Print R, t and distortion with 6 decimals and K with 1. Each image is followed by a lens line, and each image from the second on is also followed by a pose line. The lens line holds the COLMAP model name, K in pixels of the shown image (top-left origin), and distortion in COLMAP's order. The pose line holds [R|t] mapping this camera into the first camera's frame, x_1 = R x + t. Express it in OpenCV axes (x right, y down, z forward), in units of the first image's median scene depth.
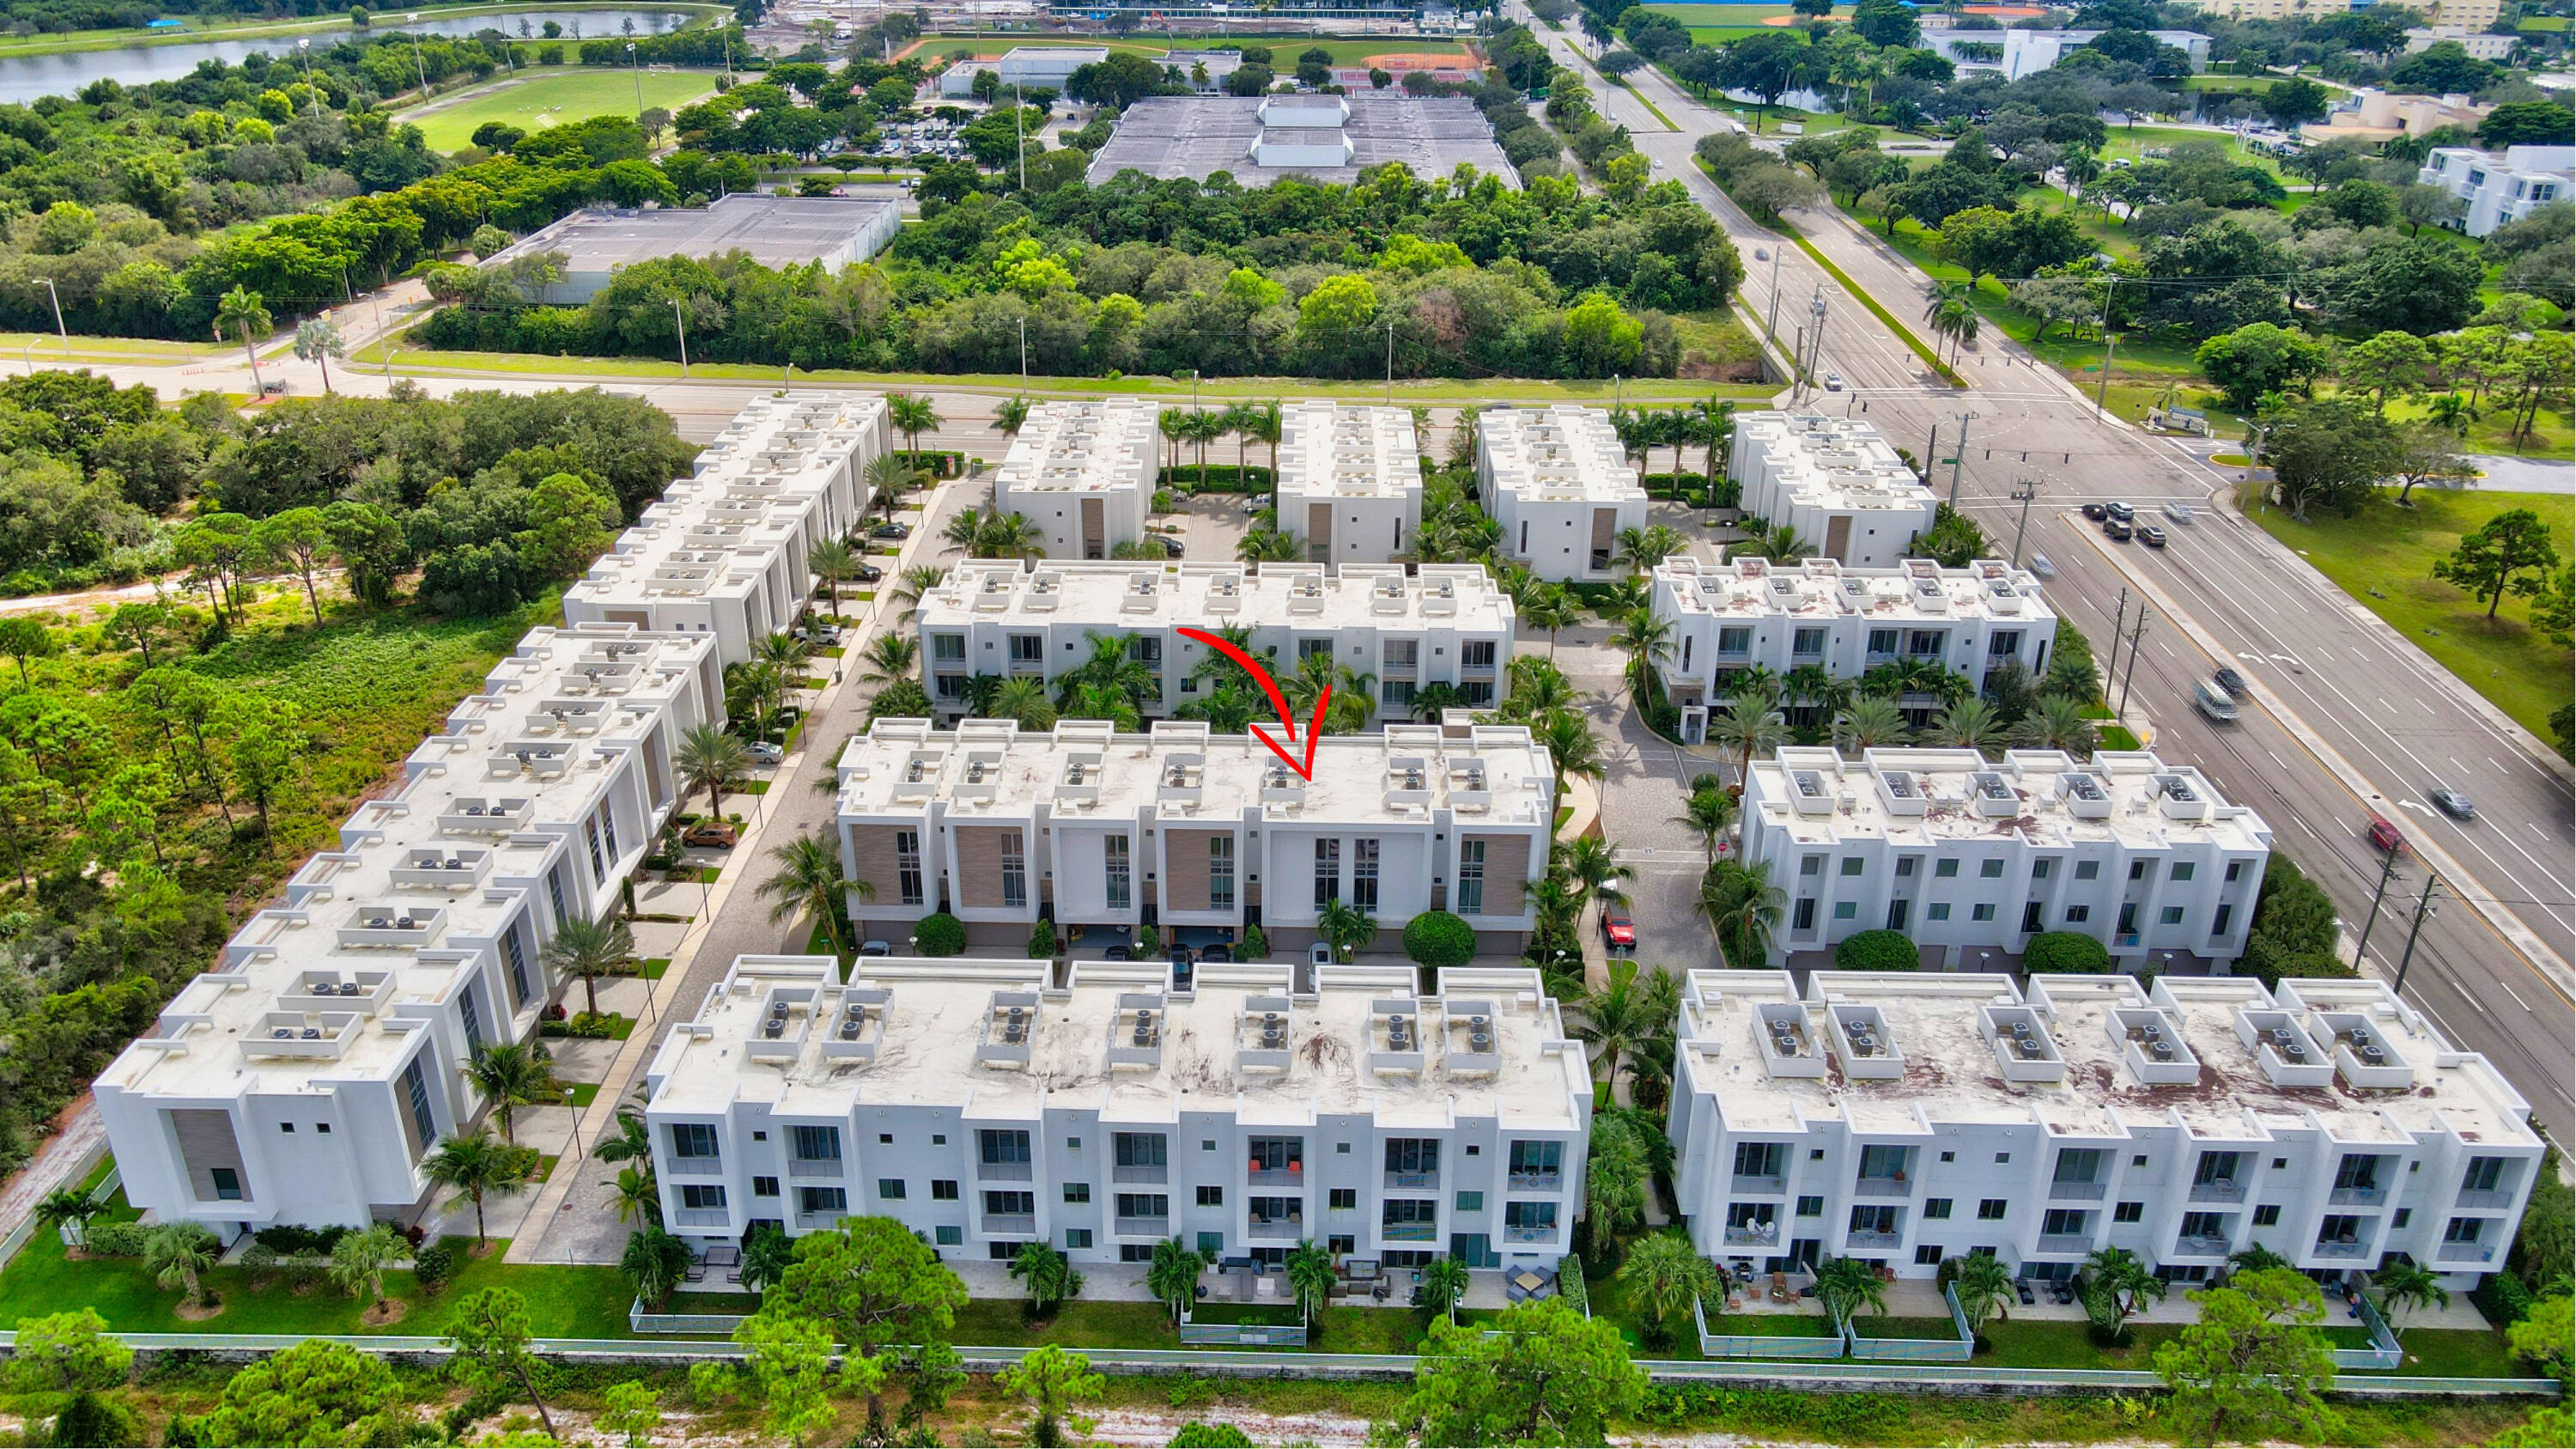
lens RADIAL K [[1911.3, 0, 1273.1], [0, 1911.3, 722.8], [0, 0, 1]] dist [-0.017353, 0.053476]
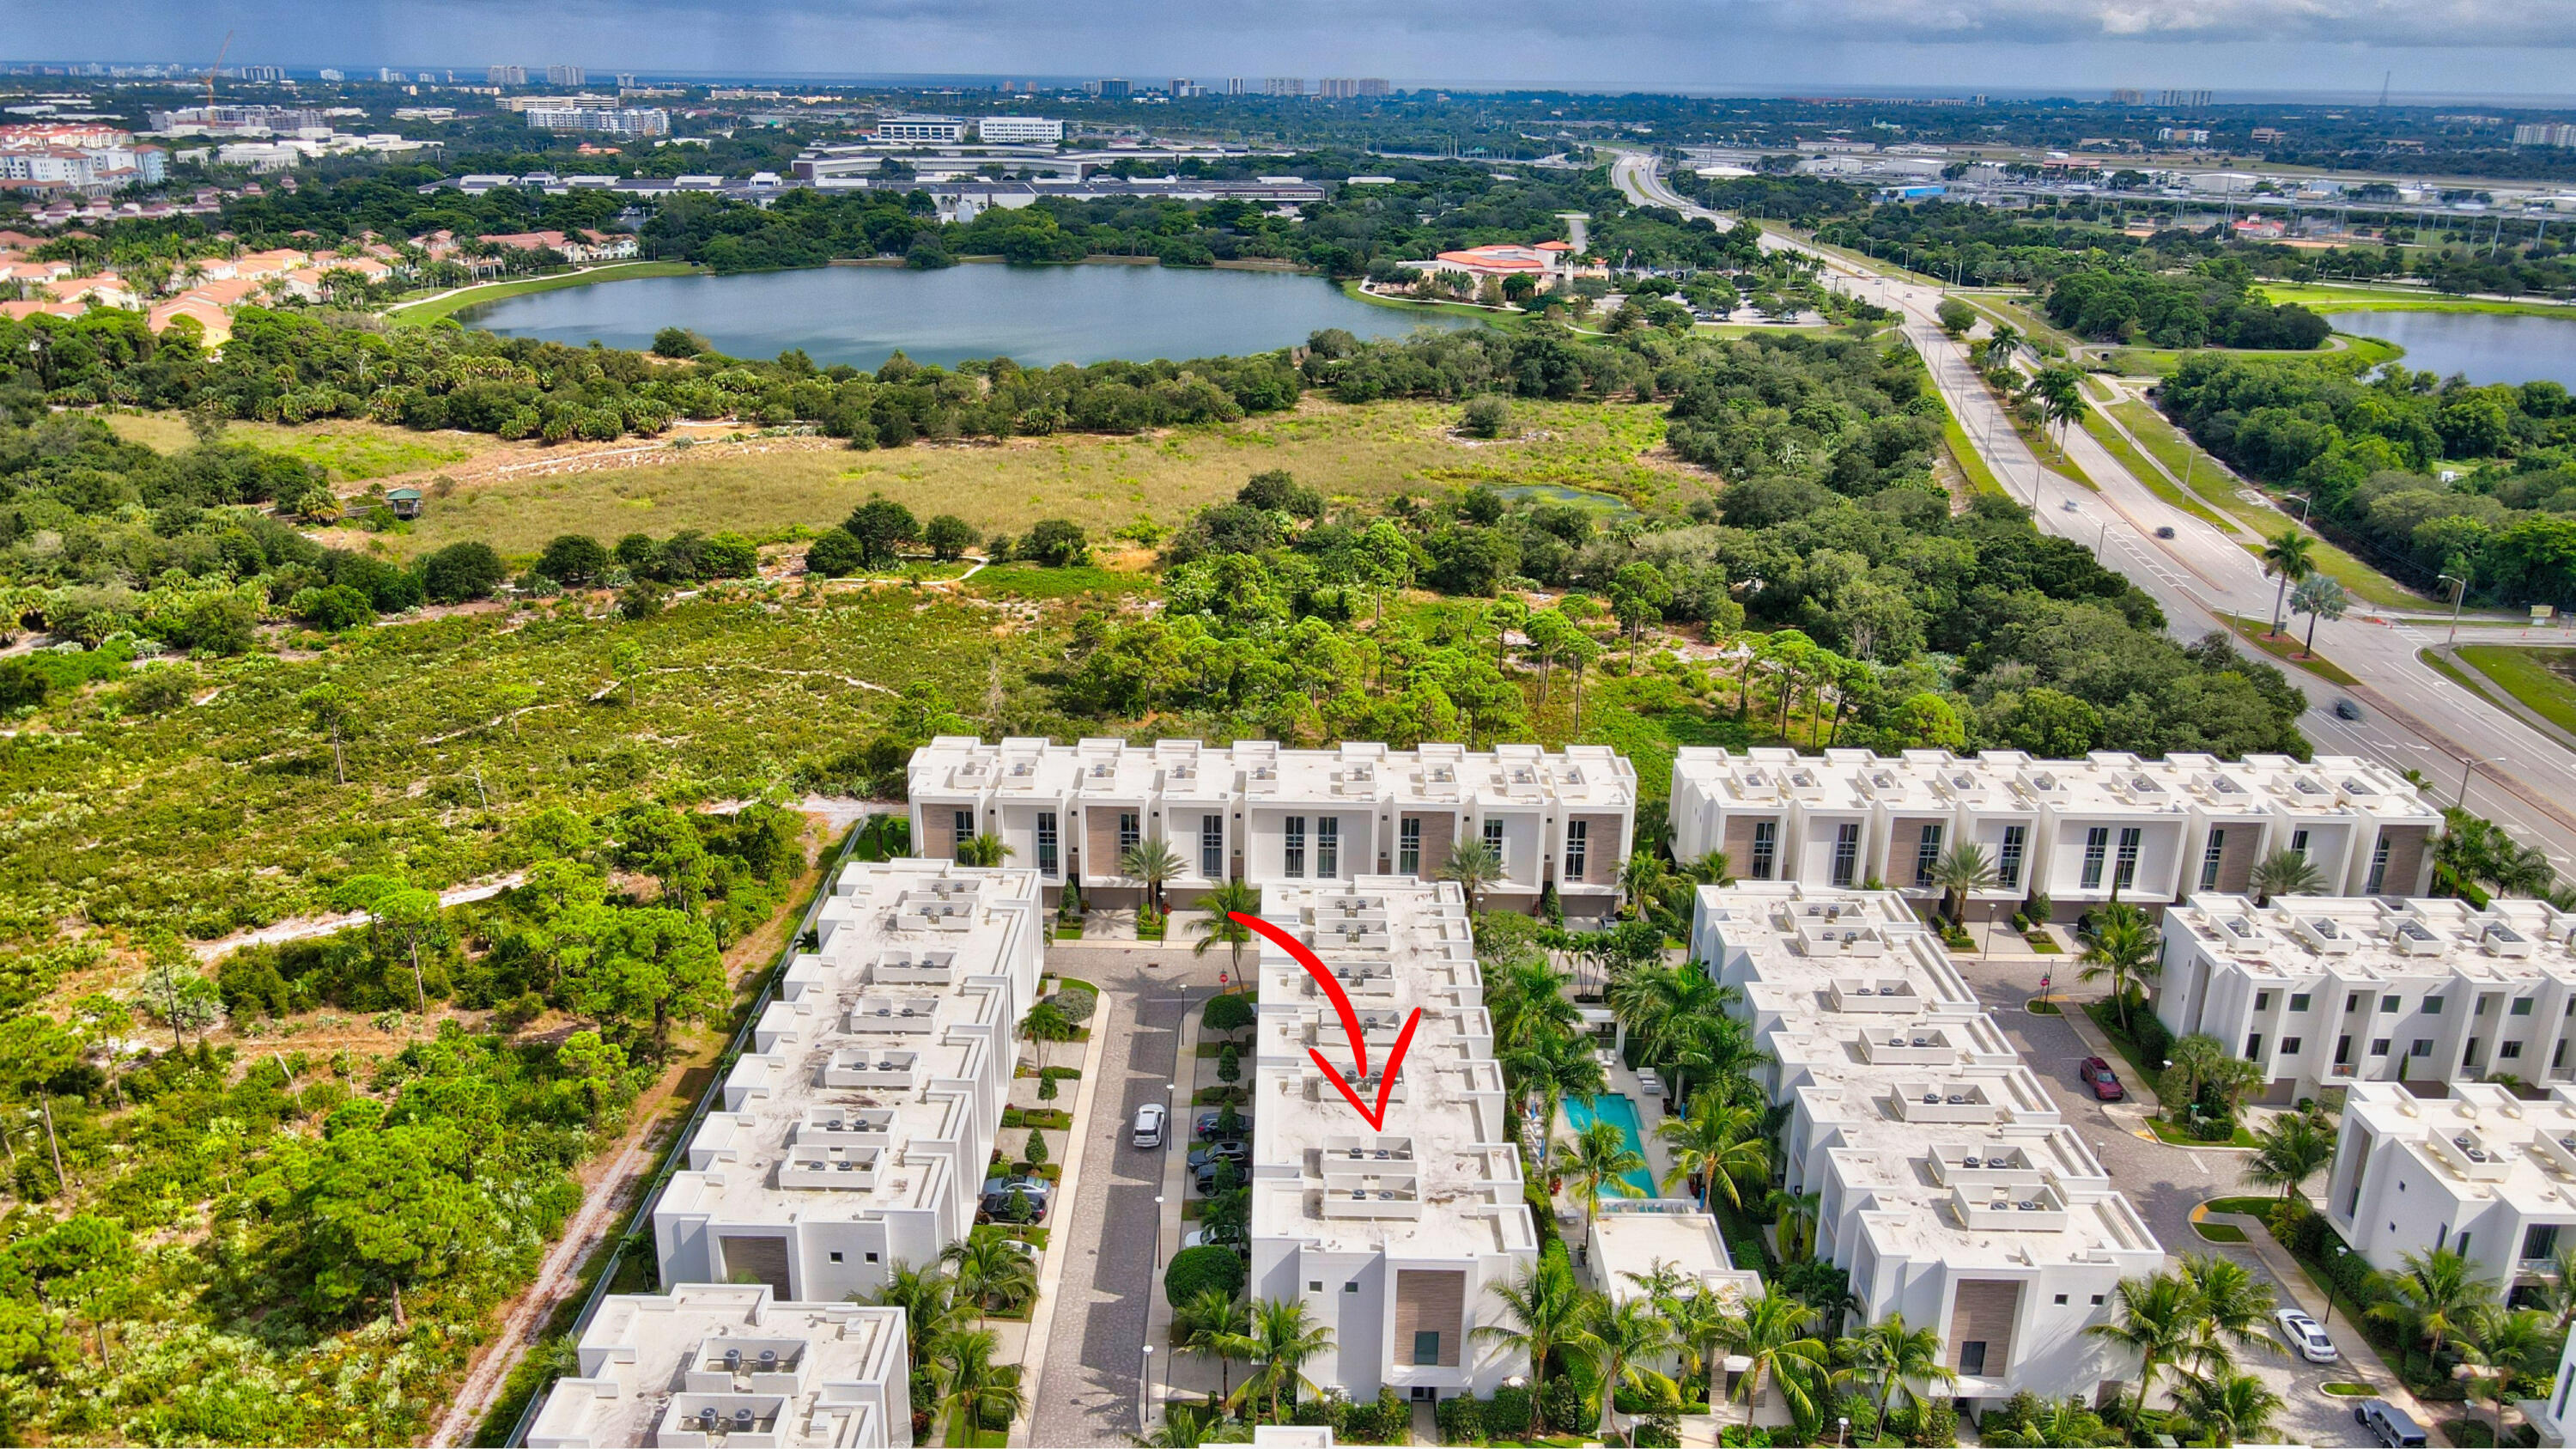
lens RADIAL K [[1911.3, 0, 1273.1], [0, 1911.3, 722.8], [0, 0, 1]] dist [-0.017353, 0.053476]
pose [[0.011573, 0.320482, -0.947184, 0.606315], [-0.440116, 0.852191, 0.282964, -0.263867], [0.897866, 0.413596, 0.150911, 0.577291]]
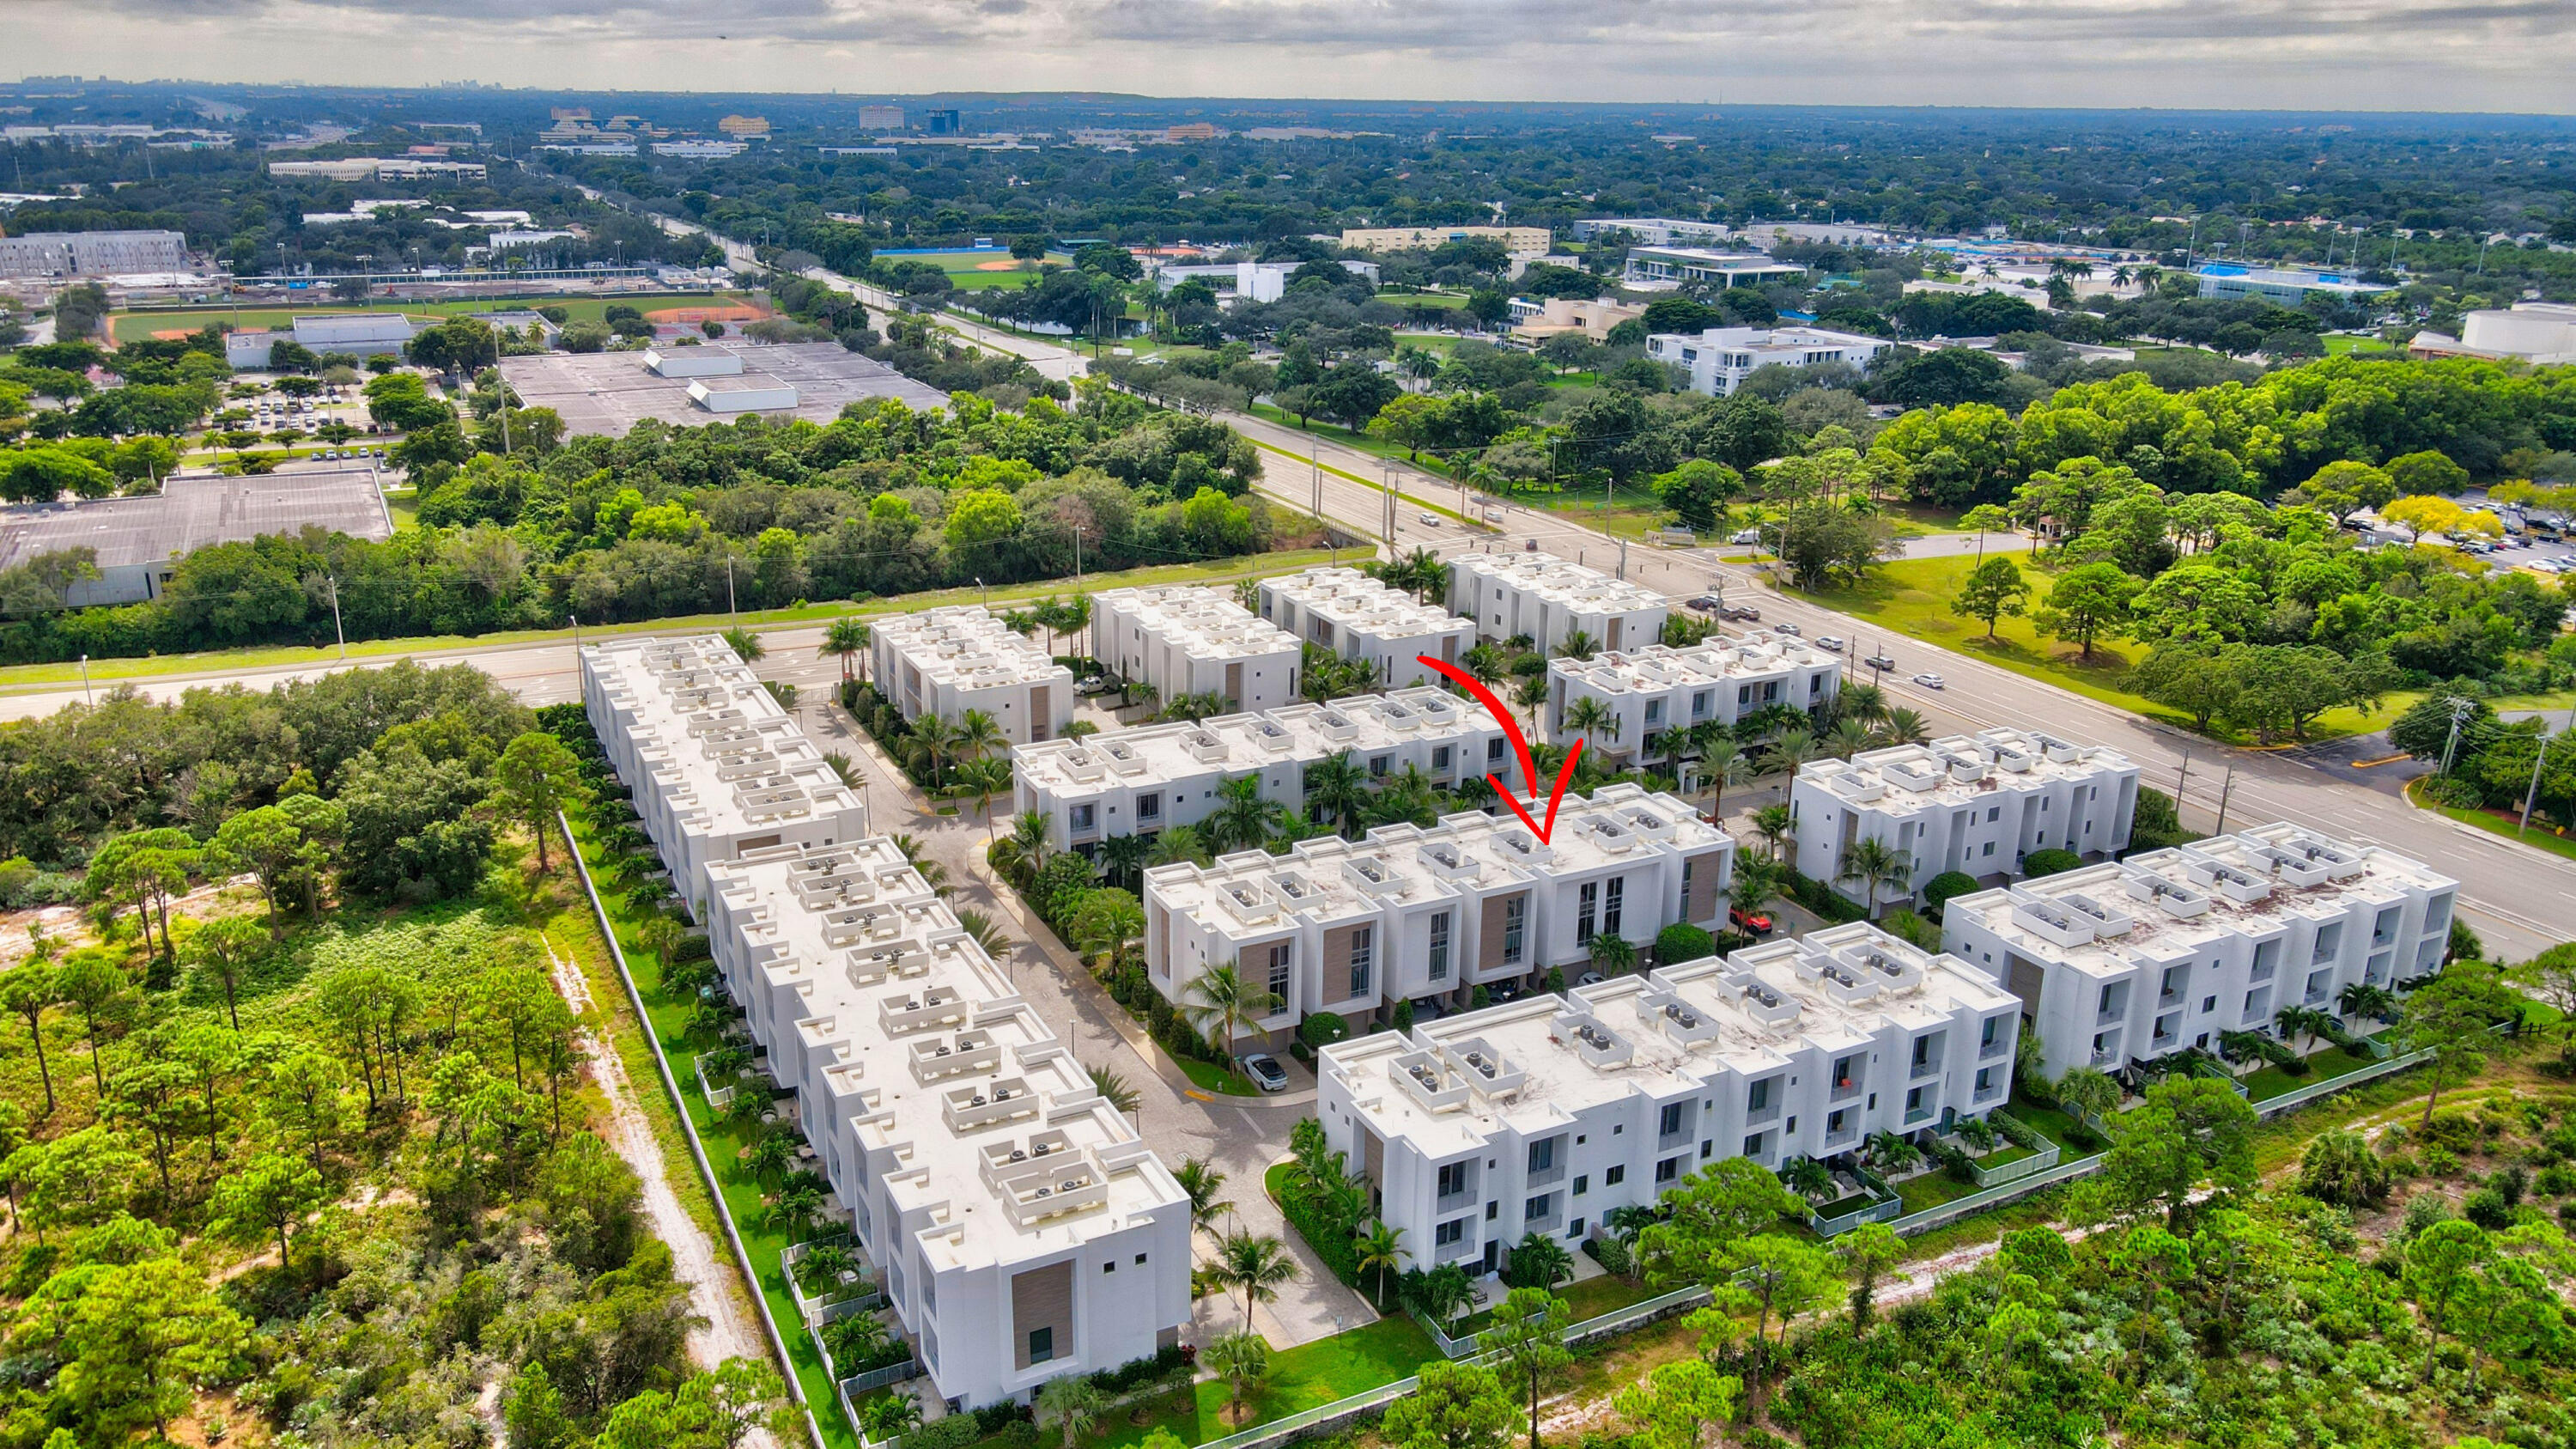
lens RADIAL K [[1911.3, 0, 1273.1], [0, 1911.3, 722.8], [0, 0, 1]] dist [-0.017353, 0.053476]
pose [[0.882187, -0.142906, 0.448692, -0.497938], [0.196670, 0.977572, -0.075328, 0.009531], [-0.427864, 0.154698, 0.890506, -0.006748]]
